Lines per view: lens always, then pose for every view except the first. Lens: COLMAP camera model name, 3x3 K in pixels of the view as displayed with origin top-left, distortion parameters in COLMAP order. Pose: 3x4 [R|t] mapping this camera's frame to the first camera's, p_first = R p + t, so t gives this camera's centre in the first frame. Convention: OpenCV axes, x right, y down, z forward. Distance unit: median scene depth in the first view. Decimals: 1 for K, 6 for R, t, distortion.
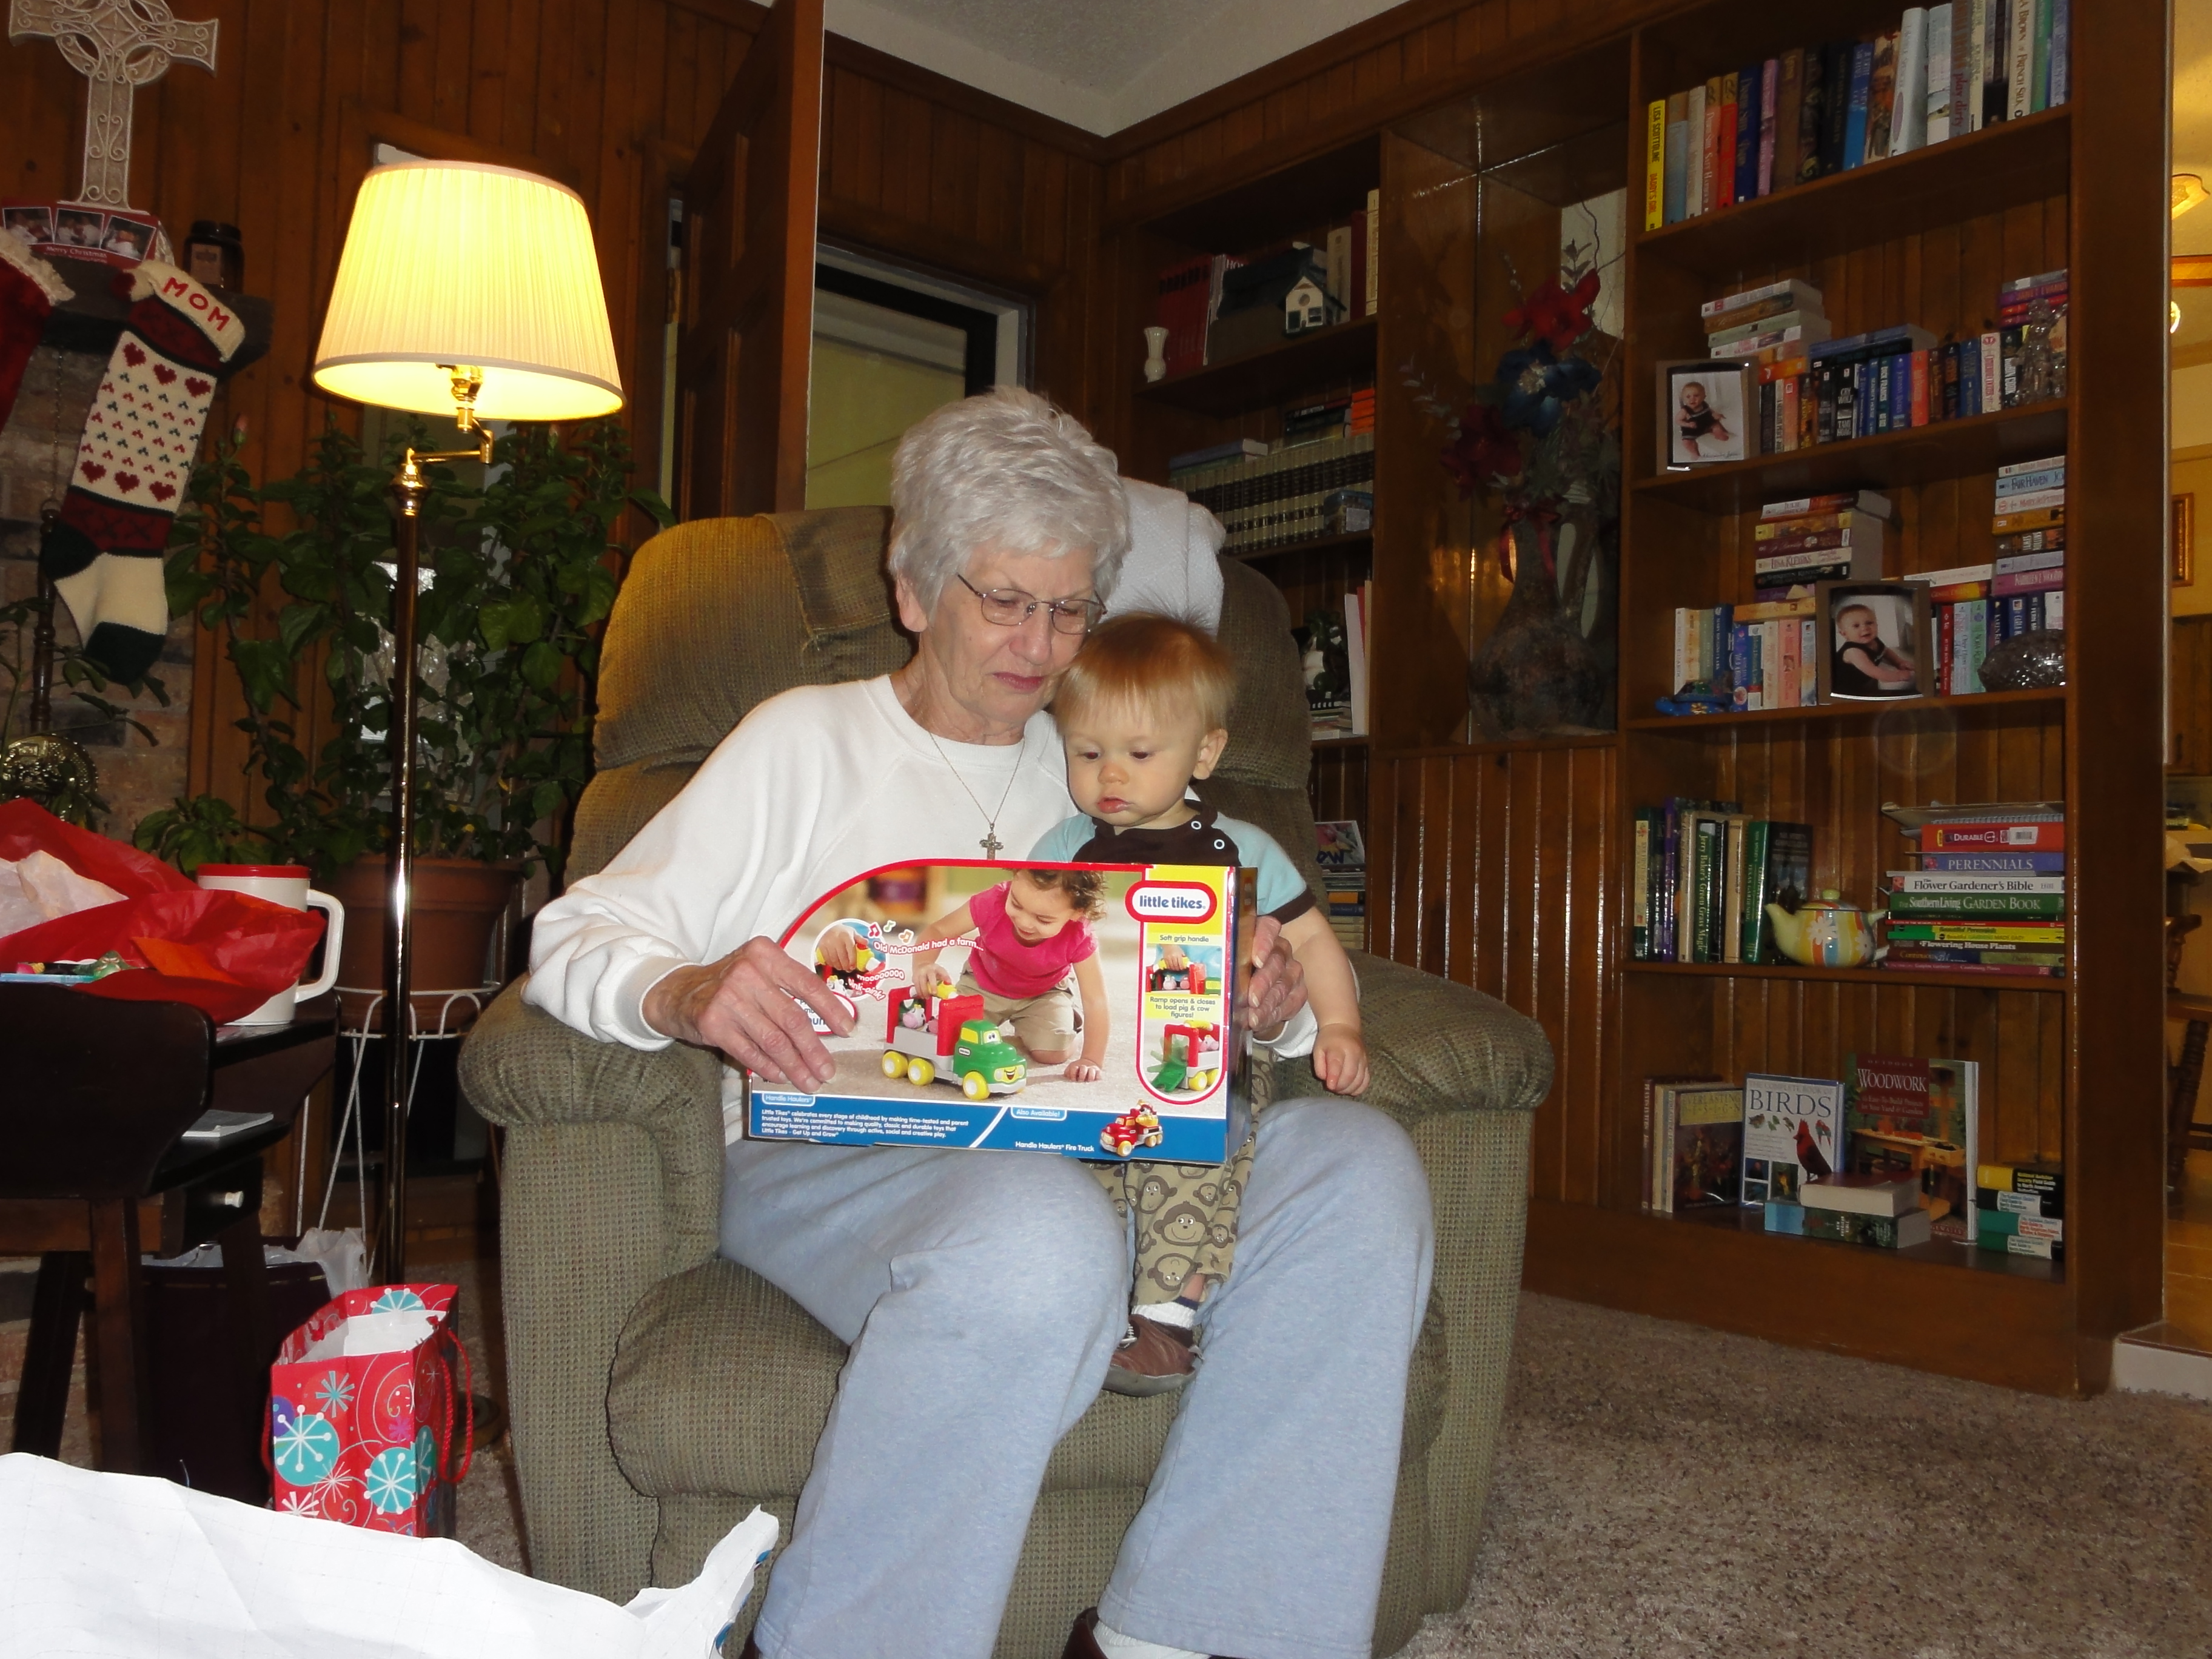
lens RADIAL K [[1916.1, 0, 1099.5], [0, 1916.1, 827.1], [0, 0, 1]] dist [0.002644, 0.011382]
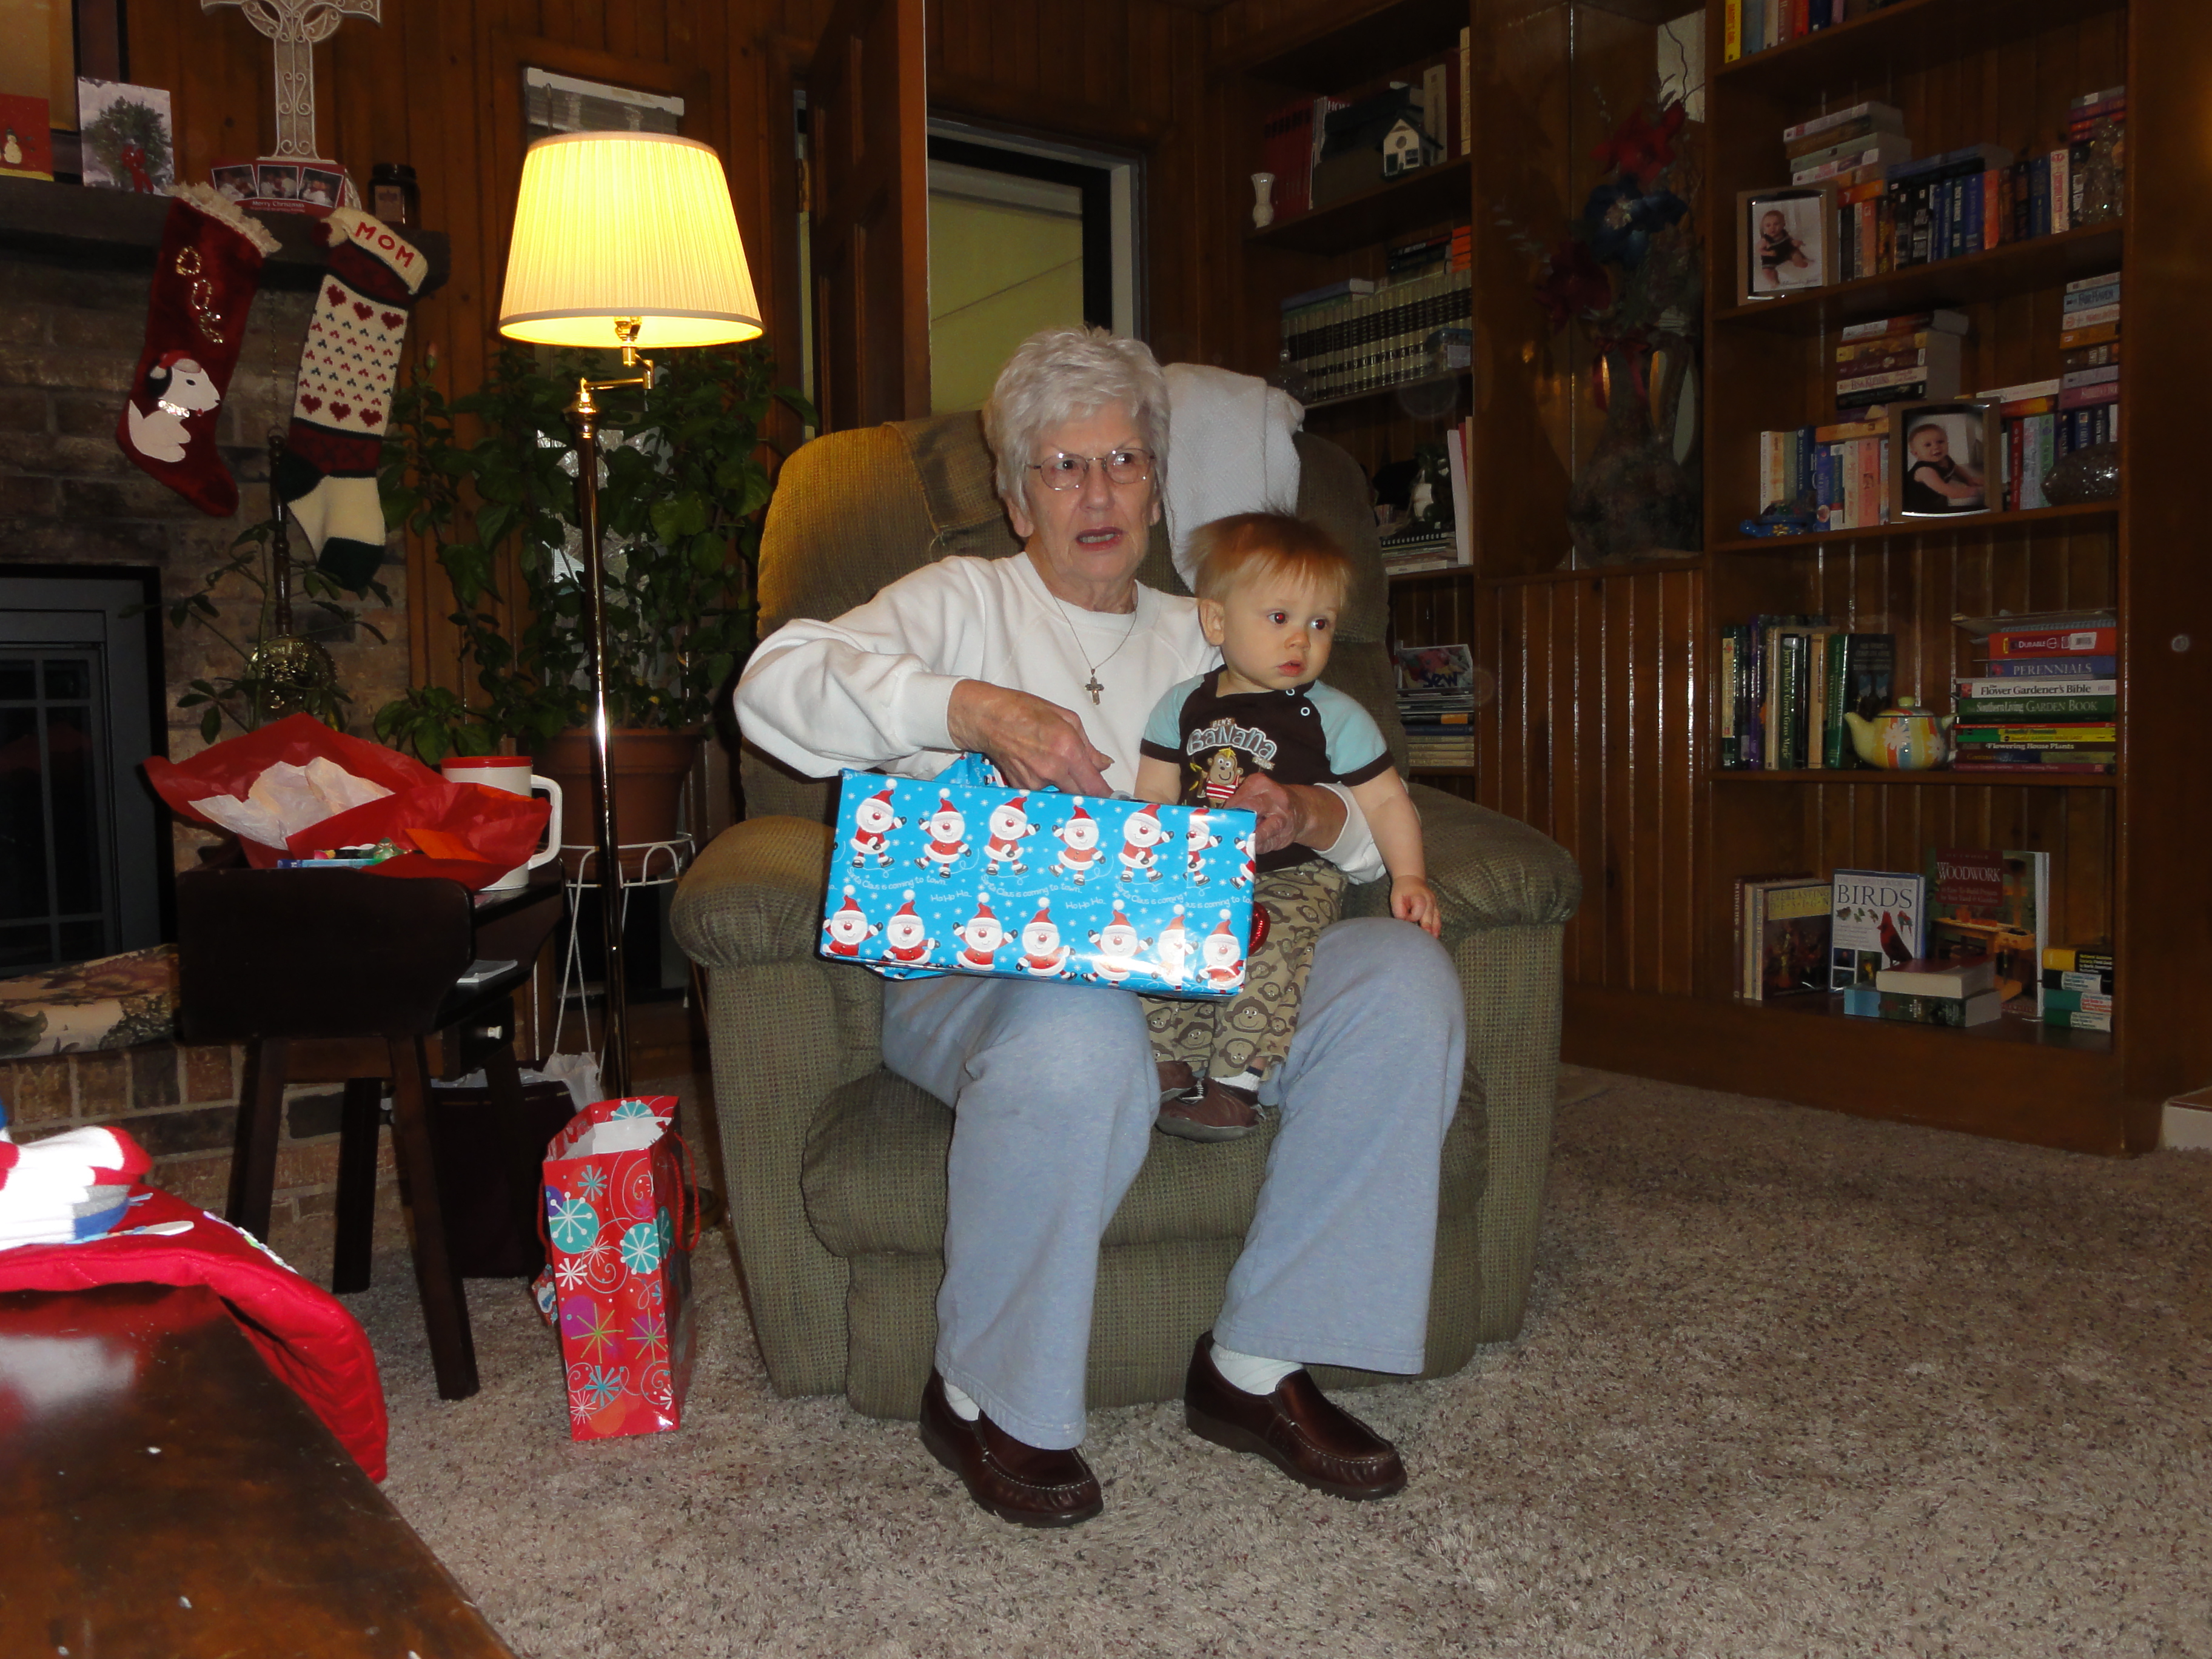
lens RADIAL K [[1916.1, 0, 1099.5], [0, 1916.1, 827.1], [0, 0, 1]] dist [0.002644, 0.011382]
pose [[0.995196, -0.040068, -0.089331, 0.029823], [0.048962, 0.993811, 0.099709, -0.024903], [0.084783, -0.103604, 0.990999, -0.105014]]
